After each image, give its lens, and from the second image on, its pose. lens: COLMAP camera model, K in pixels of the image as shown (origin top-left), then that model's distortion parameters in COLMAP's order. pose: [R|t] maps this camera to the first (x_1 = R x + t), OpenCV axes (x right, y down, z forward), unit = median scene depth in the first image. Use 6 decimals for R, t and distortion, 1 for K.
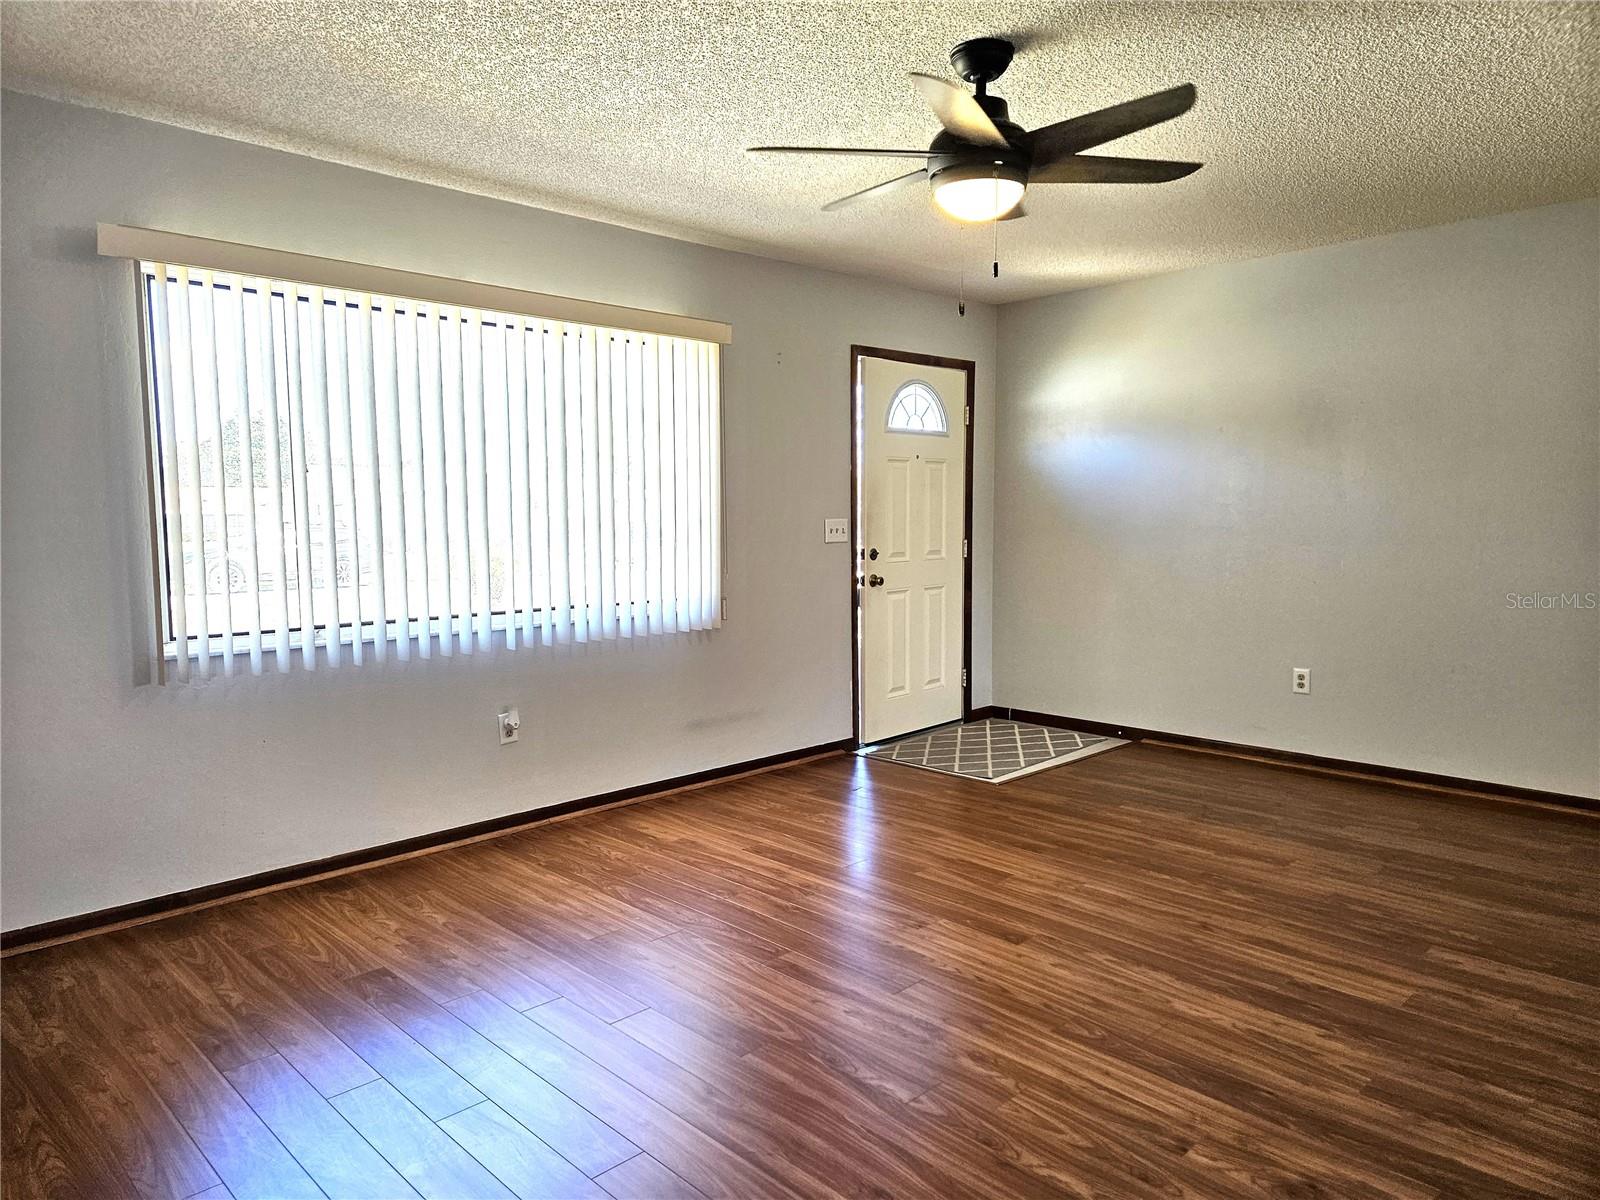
lens RADIAL K [[1019.4, 0, 800.0], [0, 1019.4, 600.0], [0, 0, 1]] dist [0.079831, -0.061528]
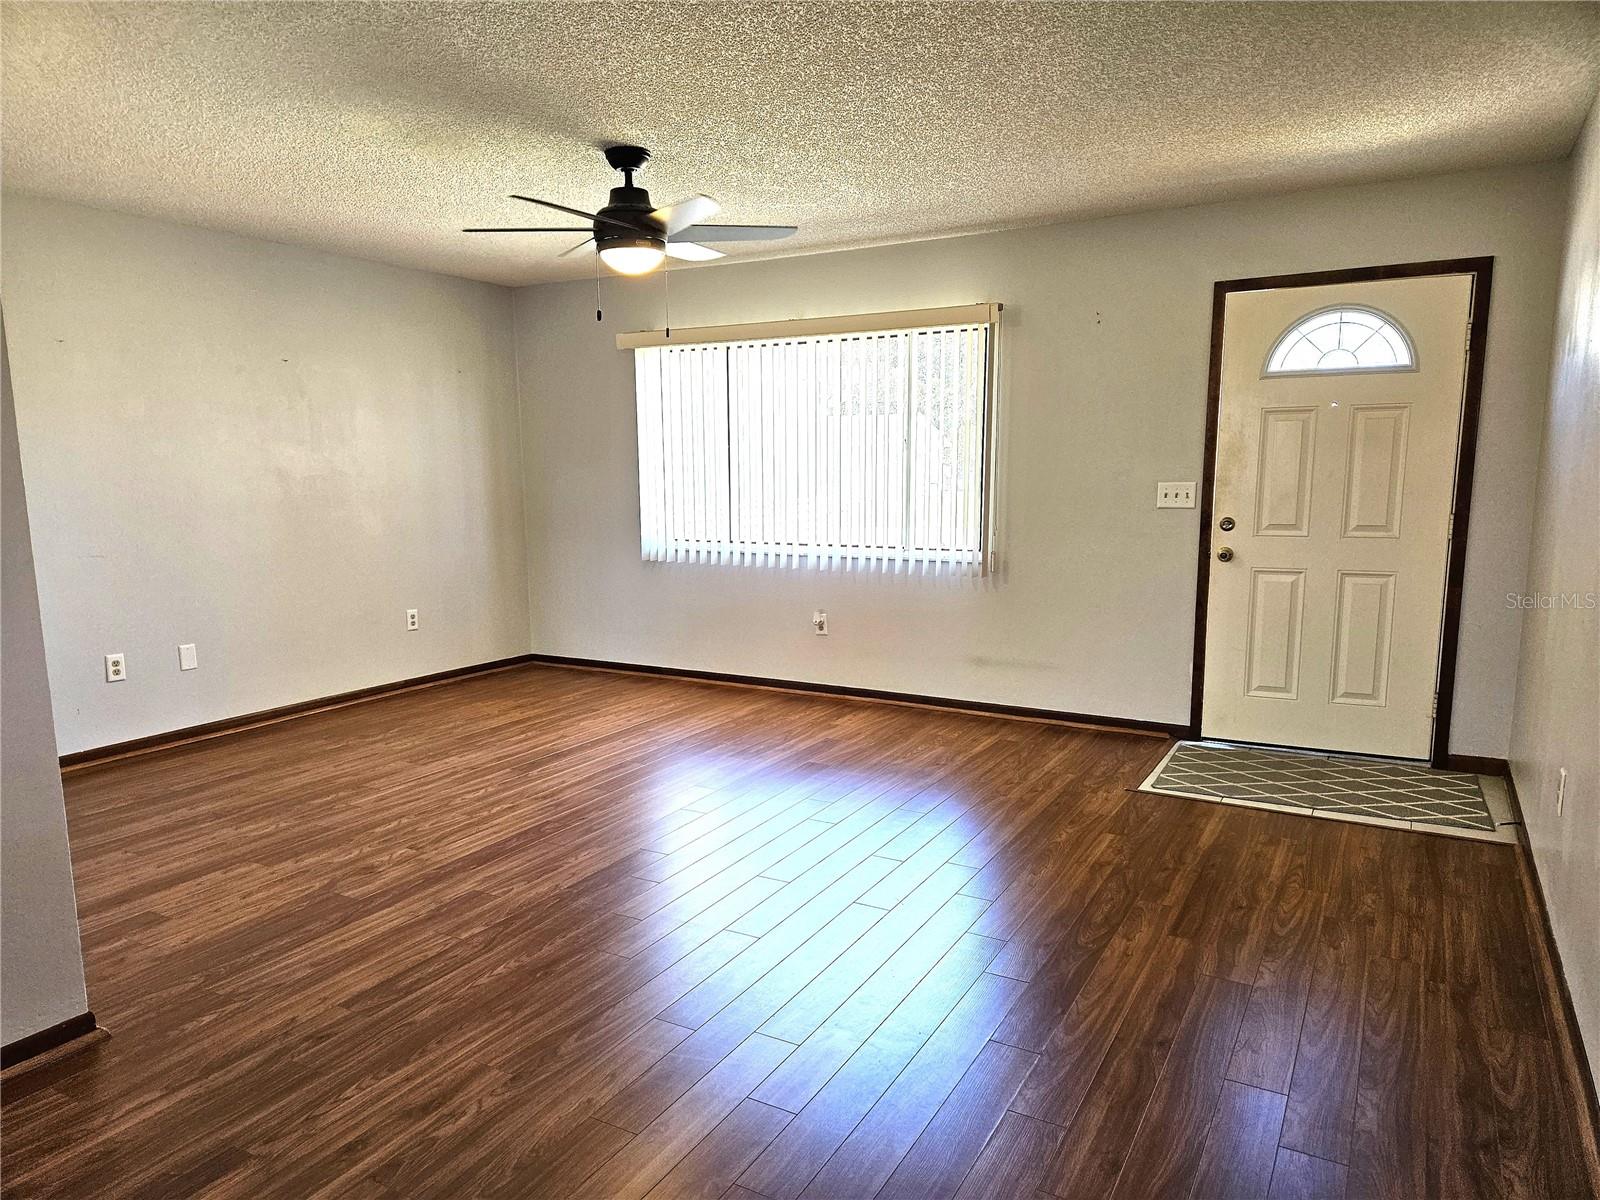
lens RADIAL K [[1019.4, 0, 800.0], [0, 1019.4, 600.0], [0, 0, 1]] dist [0.079831, -0.061528]
pose [[0.313829, 0.130273, -0.940500, 1.022551], [-0.079323, 0.990677, 0.110754, -0.063924], [0.946160, 0.039846, 0.321237, 0.492359]]
